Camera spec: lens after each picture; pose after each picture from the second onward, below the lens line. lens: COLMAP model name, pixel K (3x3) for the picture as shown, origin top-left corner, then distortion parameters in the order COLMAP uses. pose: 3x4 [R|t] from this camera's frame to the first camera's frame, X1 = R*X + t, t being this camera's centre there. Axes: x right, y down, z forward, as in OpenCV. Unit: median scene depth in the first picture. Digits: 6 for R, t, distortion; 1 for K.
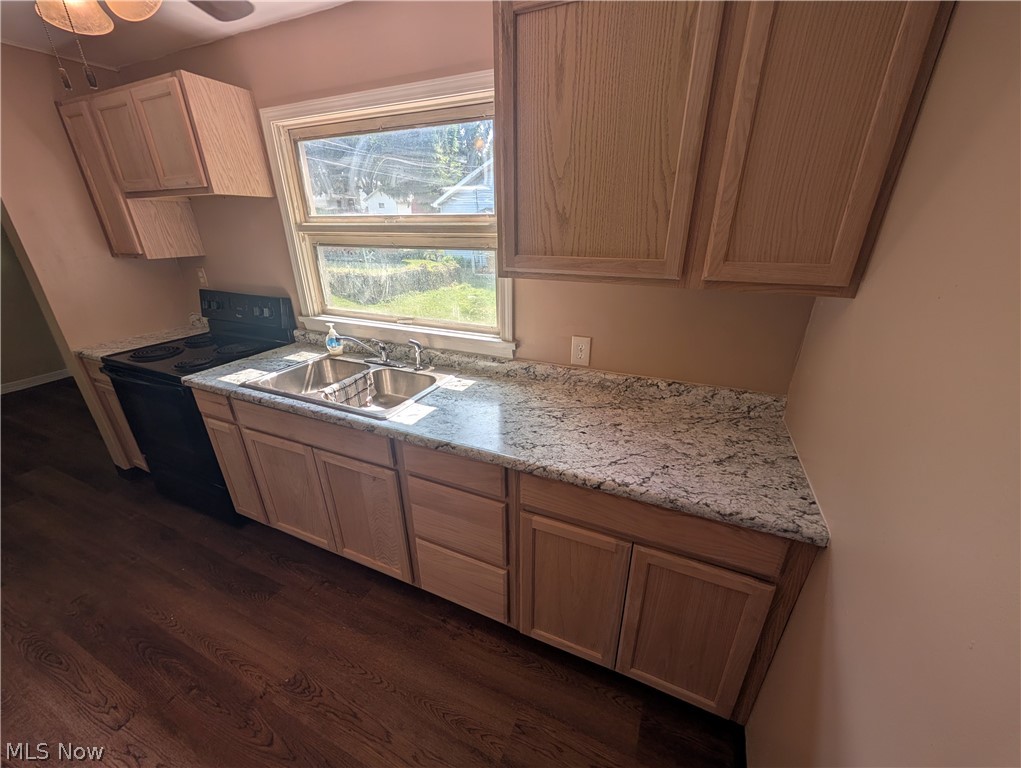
lens RADIAL K [[387.2, 0, 513.7], [0, 387.2, 386.6], [0, 0, 1]] dist [-0.000786, -0.000441]
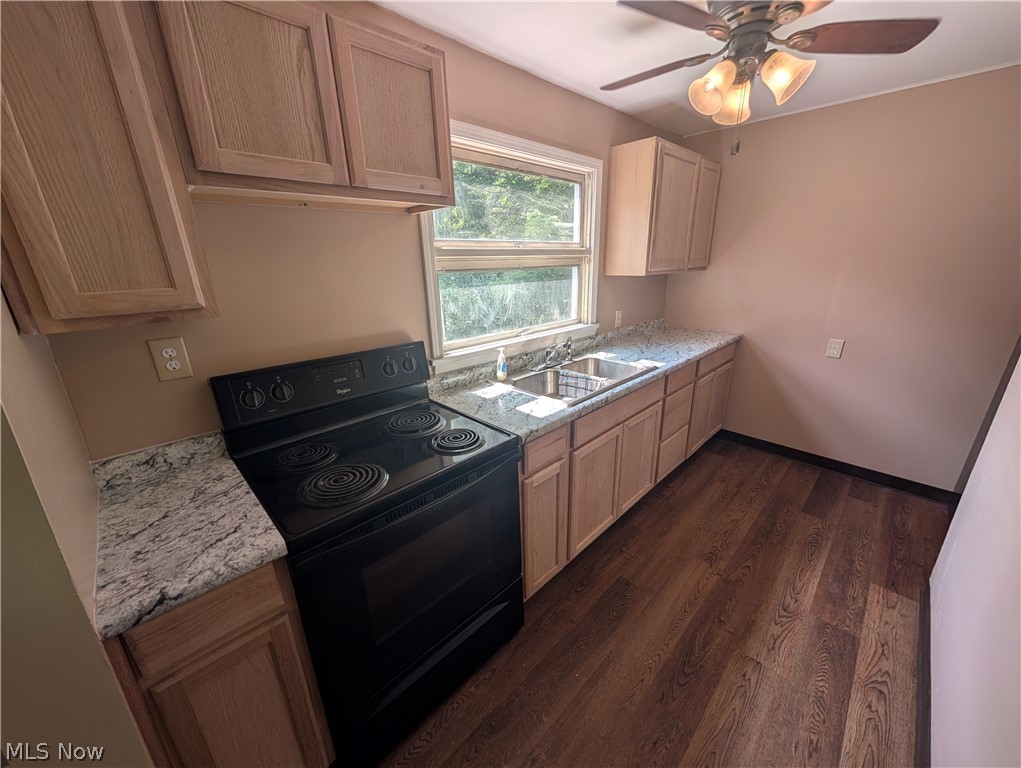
lens RADIAL K [[387.2, 0, 515.3], [0, 387.2, 384.9], [0, 0, 1]] dist [-0.000786, -0.000441]
pose [[0.362980, -0.292783, 0.884604, -1.662334], [0.380227, 0.913257, 0.146248, -0.255007], [-0.850690, 0.283265, 0.442818, 0.703722]]
